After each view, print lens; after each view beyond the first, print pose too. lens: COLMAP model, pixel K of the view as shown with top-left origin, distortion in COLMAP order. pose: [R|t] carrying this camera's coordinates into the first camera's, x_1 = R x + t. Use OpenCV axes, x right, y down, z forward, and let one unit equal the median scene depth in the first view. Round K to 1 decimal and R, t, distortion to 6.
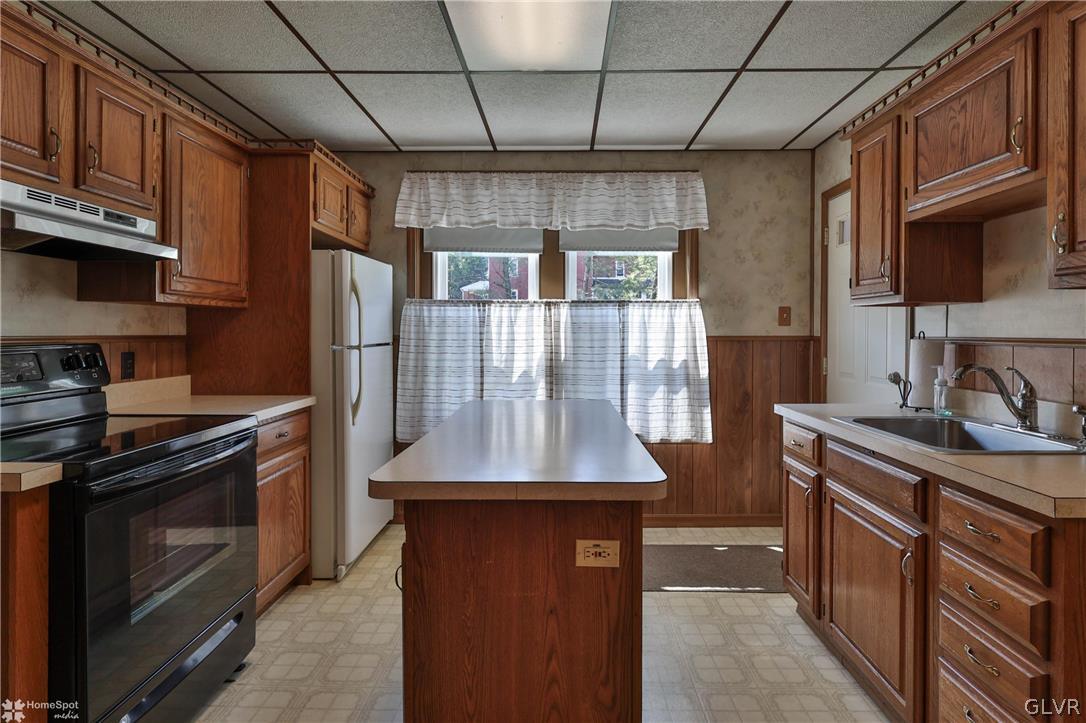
lens RADIAL K [[544.1, 0, 557.8], [0, 544.1, 332.1], [0, 0, 1]] dist [0.000985, 0.002919]
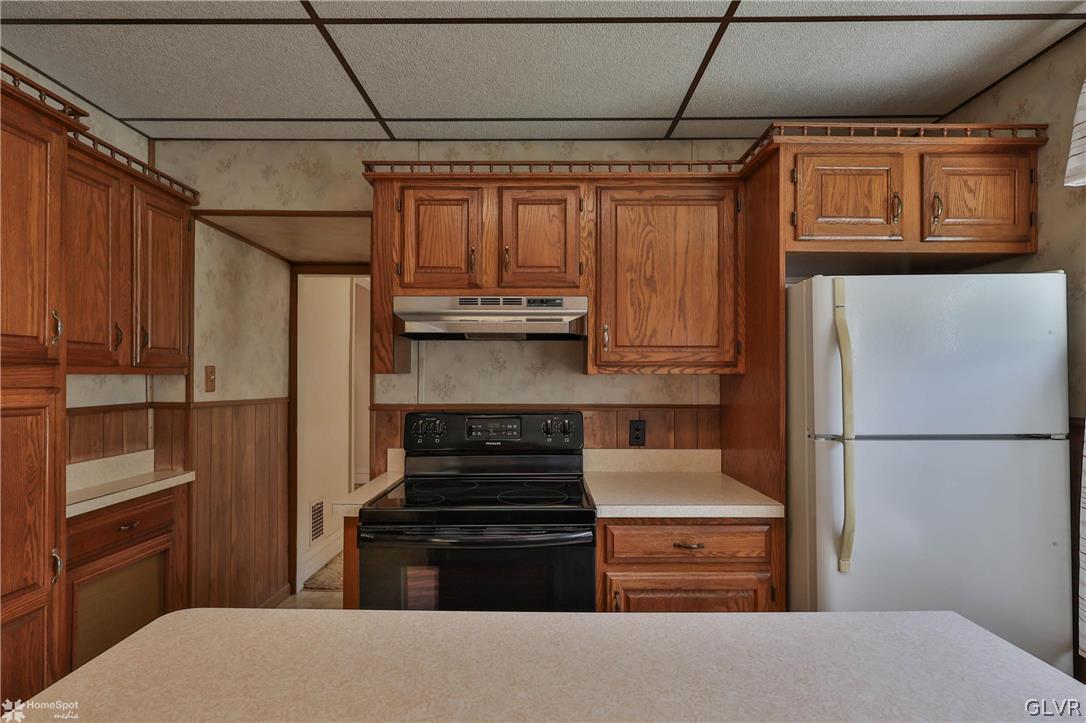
lens RADIAL K [[544.1, 0, 537.1], [0, 544.1, 371.1], [0, 0, 1]] dist [0.000985, 0.002919]
pose [[-0.005102, -0.015964, -0.999860, 0.172986], [-0.001070, 0.999872, -0.015958, -0.027535], [0.999986, 0.000989, -0.005119, 0.550517]]
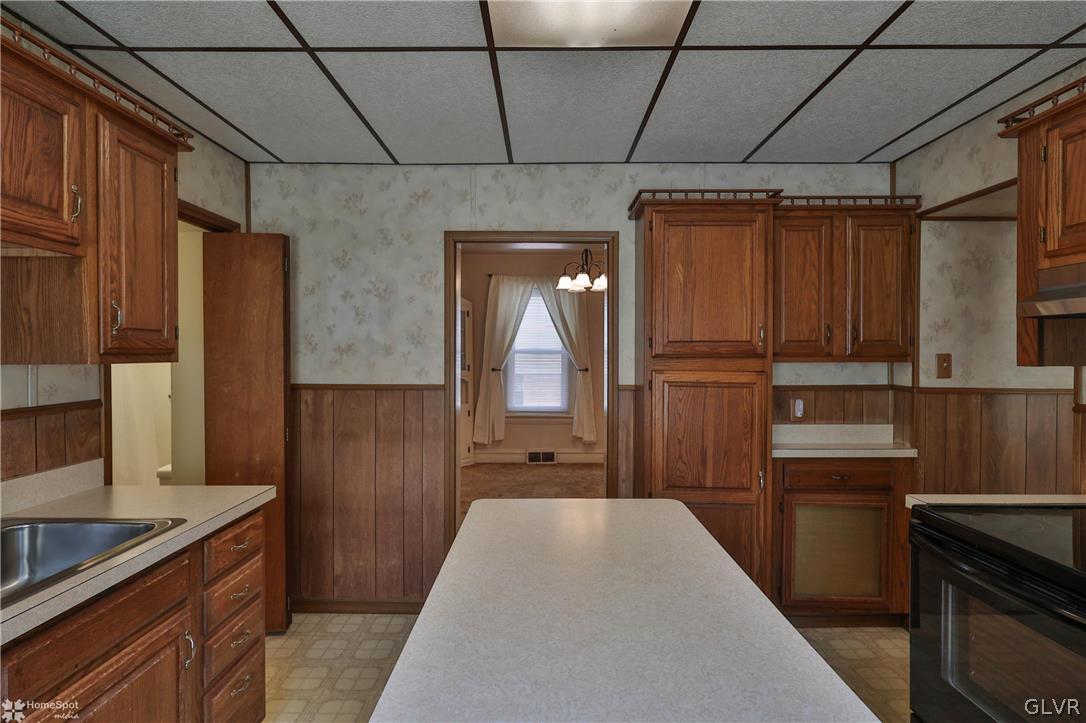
lens RADIAL K [[544.1, 0, 547.9], [0, 544.1, 357.6], [0, 0, 1]] dist [0.000985, 0.002919]
pose [[-0.999968, -0.003818, -0.006983, 0.007363], [-0.003882, 0.999950, 0.009211, -0.045394], [0.006947, 0.009238, -0.999933, 0.879685]]
